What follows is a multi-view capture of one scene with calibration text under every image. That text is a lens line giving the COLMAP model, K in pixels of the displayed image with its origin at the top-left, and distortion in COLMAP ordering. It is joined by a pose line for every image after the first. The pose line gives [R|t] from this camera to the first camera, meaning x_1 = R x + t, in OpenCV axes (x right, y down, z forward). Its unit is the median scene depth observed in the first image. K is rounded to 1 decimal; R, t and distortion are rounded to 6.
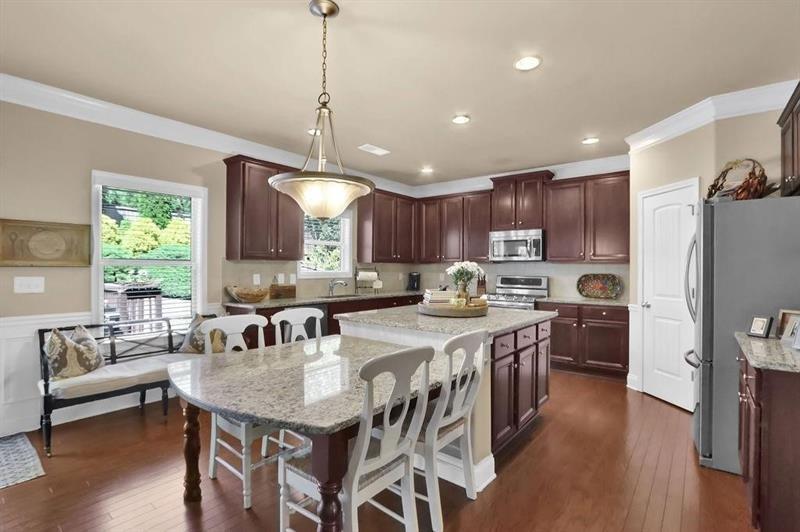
lens RADIAL K [[383.5, 0, 398.2], [0, 383.5, 270.1], [0, 0, 1]] dist [-0.004990, -0.000714]
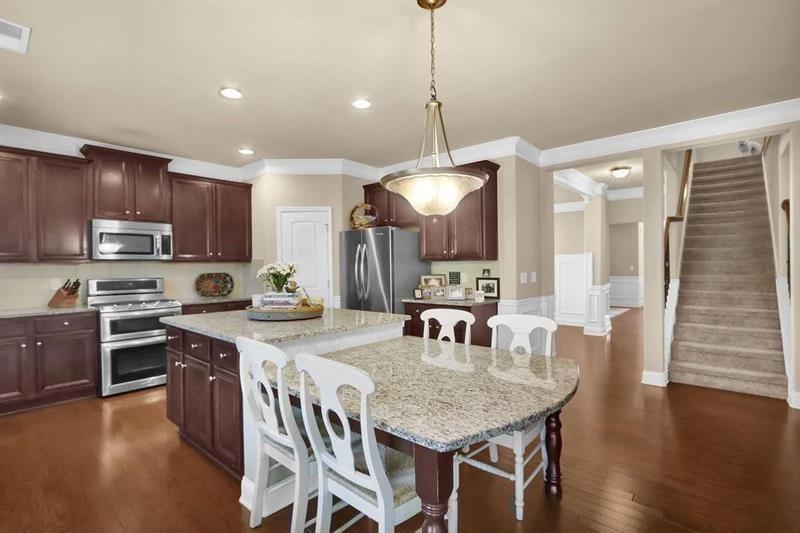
lens RADIAL K [[383.5, 0, 398.2], [0, 383.5, 270.6], [0, 0, 1]] dist [-0.004990, -0.000714]
pose [[0.035233, -0.012913, 0.999296, -0.507840], [0.021444, 0.999696, 0.012163, 0.001030], [-0.999149, 0.021000, 0.035500, 0.446772]]
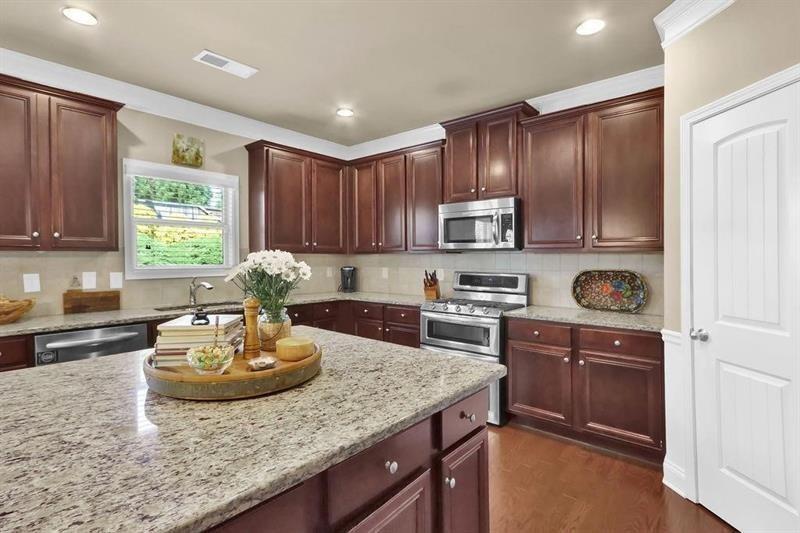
lens RADIAL K [[394.0, 0, 399.5], [0, 394.0, 260.7], [0, 0, 1]] dist [-0.037210, 0.069550]
pose [[0.999752, -0.004976, -0.021729, 0.204284], [0.005029, 0.999985, 0.002374, -0.007922], [0.021717, -0.002483, 0.999761, 0.366745]]
